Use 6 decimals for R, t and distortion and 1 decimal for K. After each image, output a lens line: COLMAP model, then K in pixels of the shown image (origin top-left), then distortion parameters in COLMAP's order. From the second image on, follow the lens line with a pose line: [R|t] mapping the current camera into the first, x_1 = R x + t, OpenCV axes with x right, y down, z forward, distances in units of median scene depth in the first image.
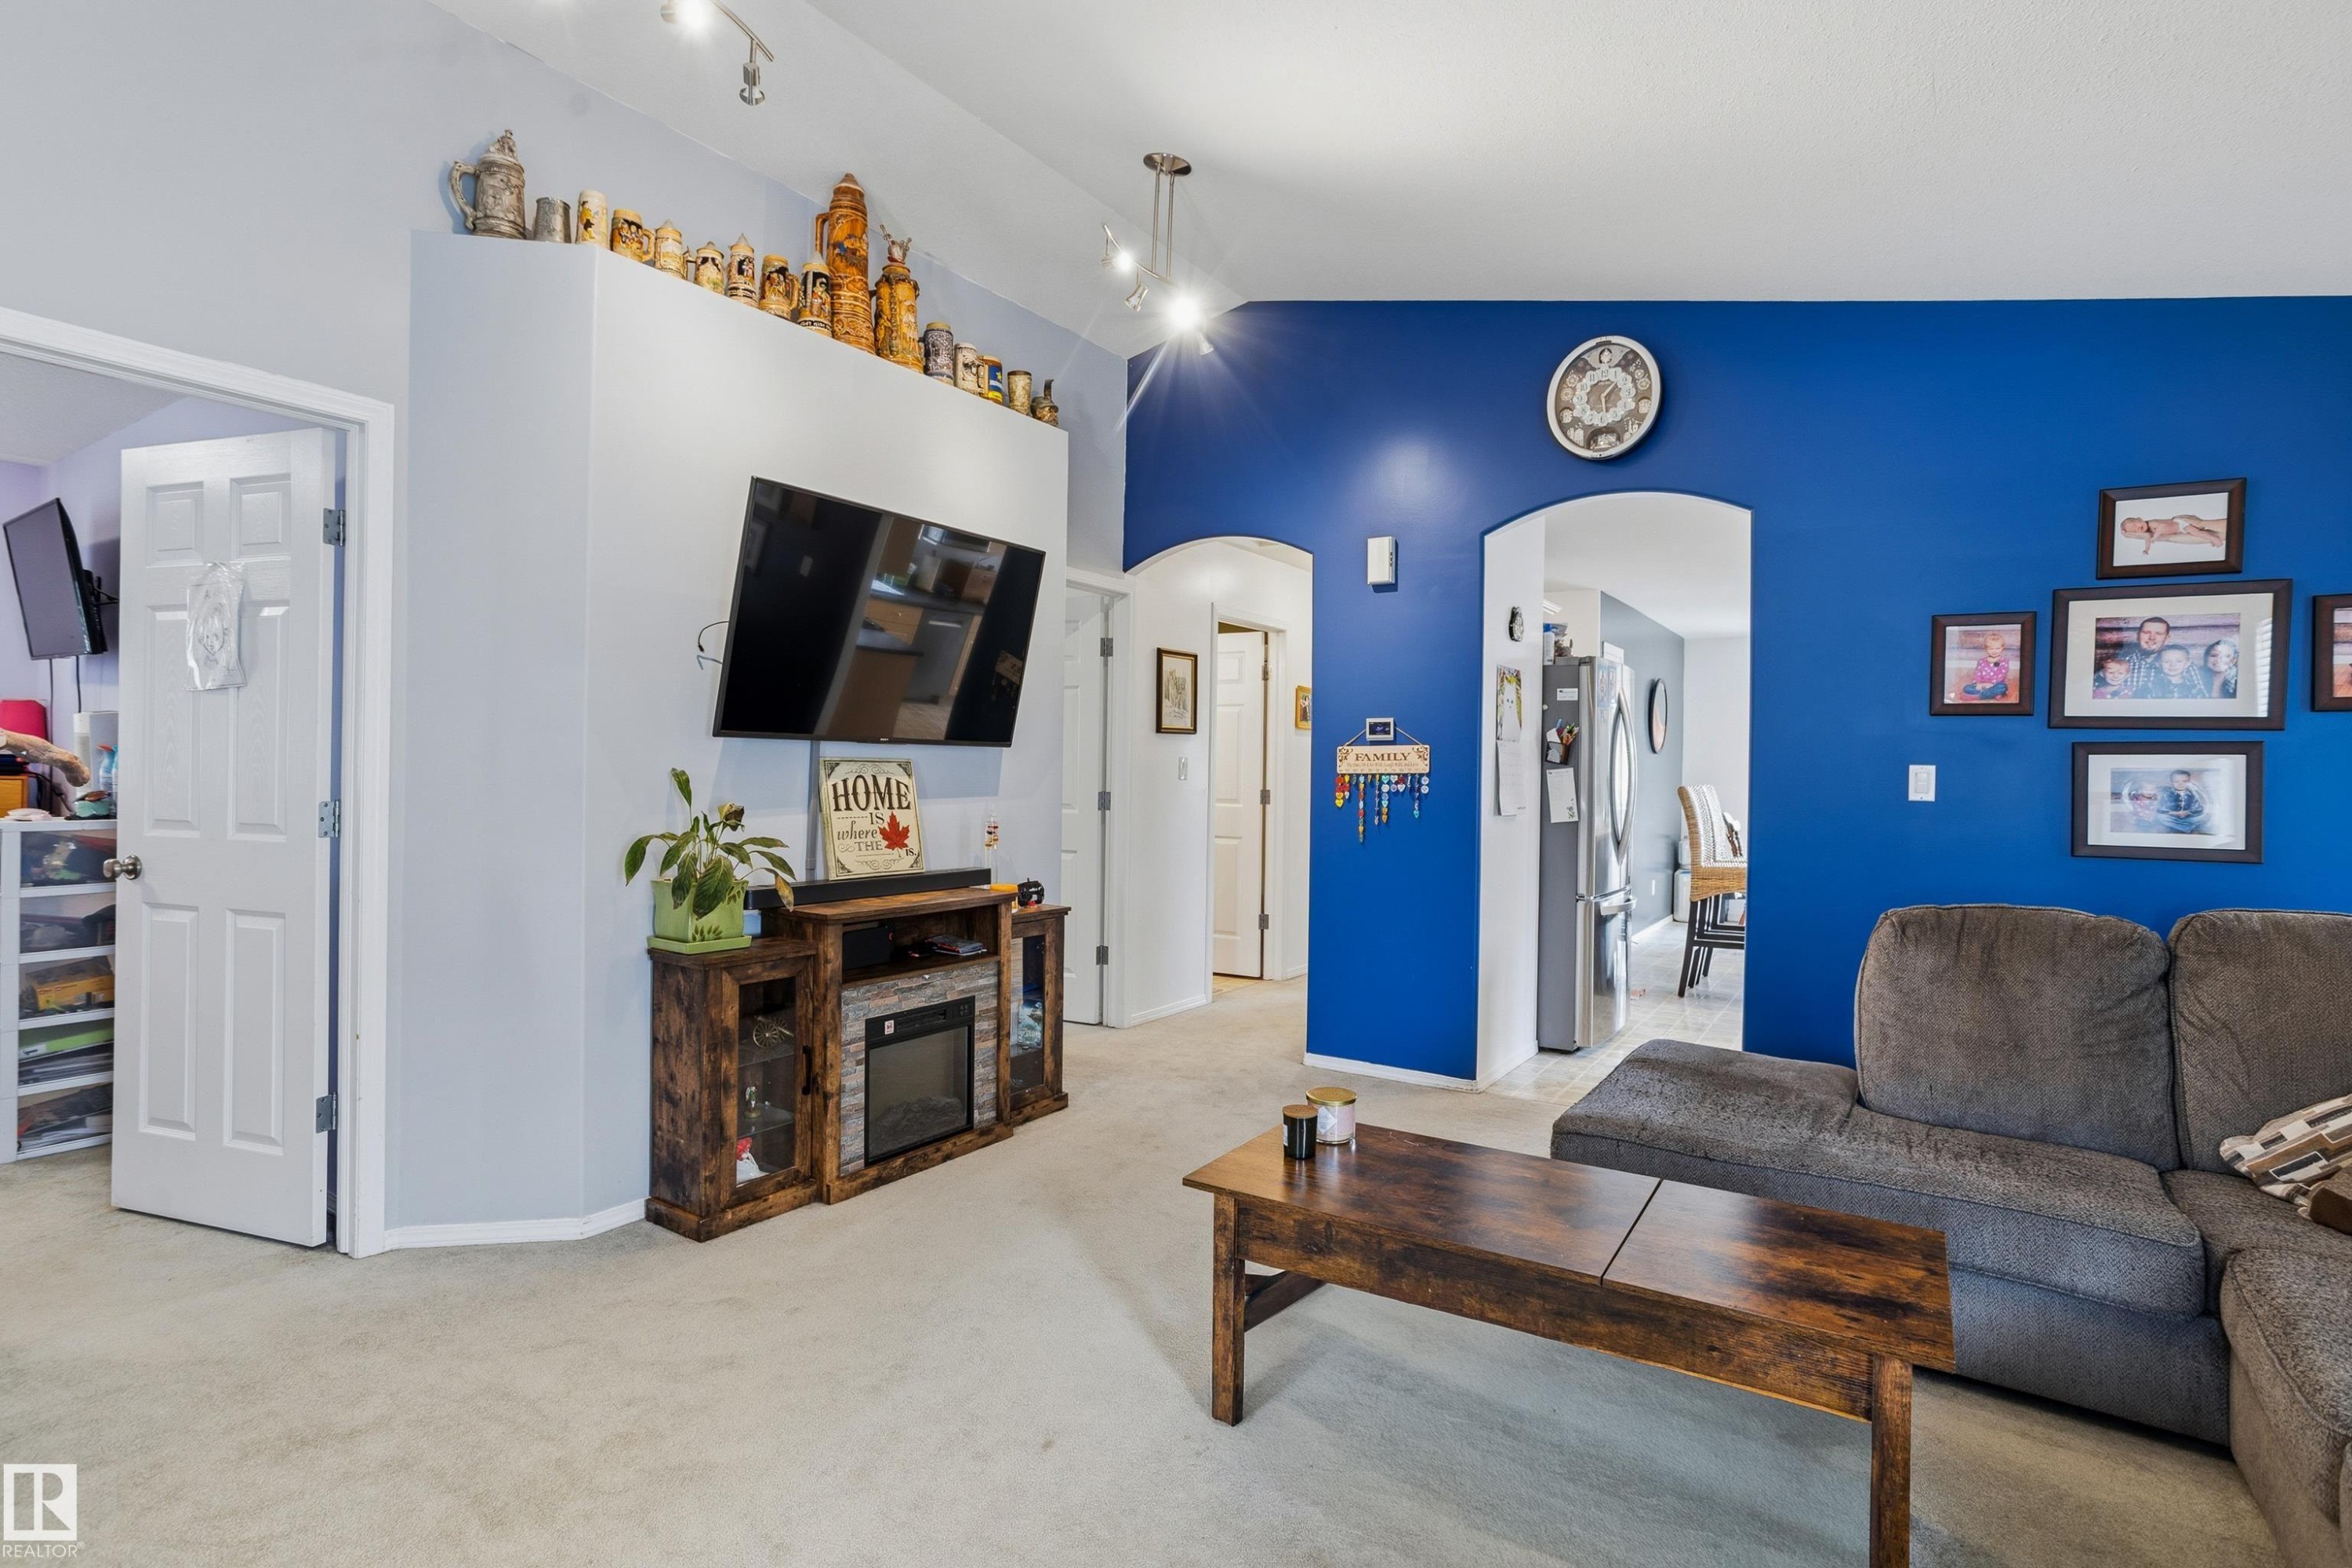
lens RADIAL K [[1138.5, 0, 1176.0], [0, 1138.5, 784.0], [0, 0, 1]] dist [-0.053955, 0.036201]
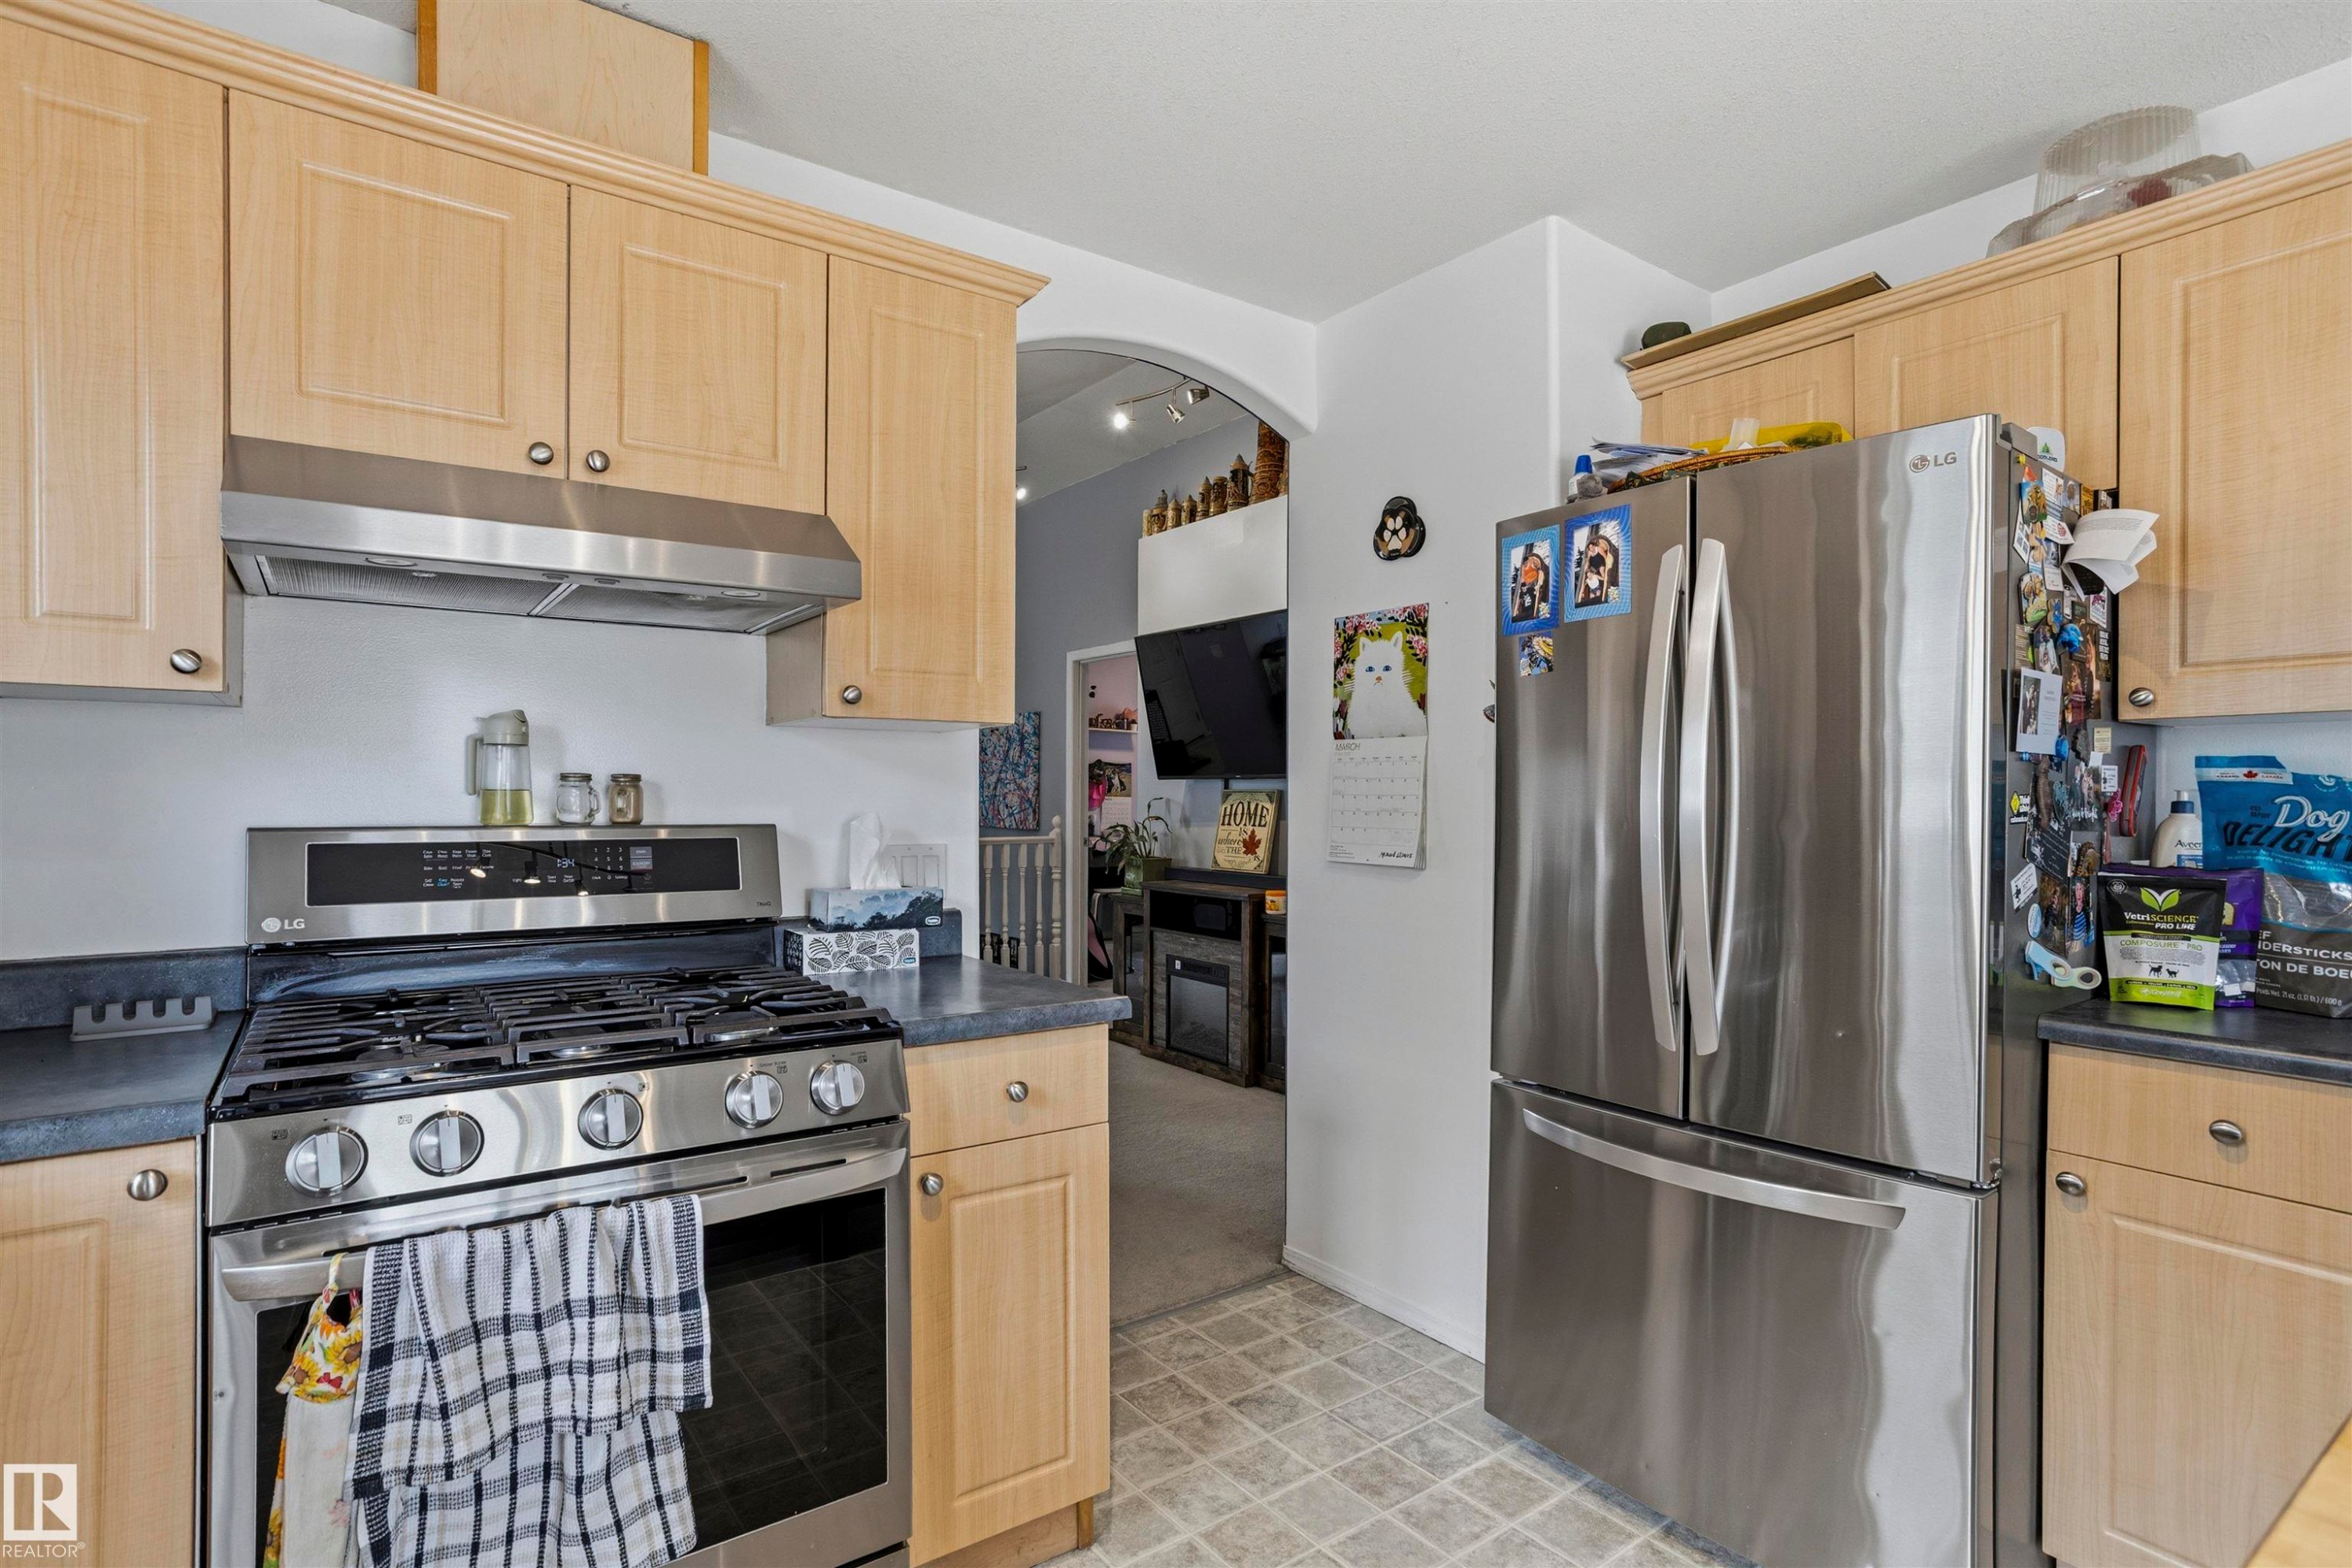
lens RADIAL K [[1138.5, 0, 1176.0], [0, 1138.5, 784.0], [0, 0, 1]] dist [-0.053955, 0.036201]
pose [[-0.333894, -0.023593, -0.942315, 1.136399], [-0.019032, 0.999652, -0.018285, -0.002281], [0.942418, 0.011829, -0.334227, 1.419875]]
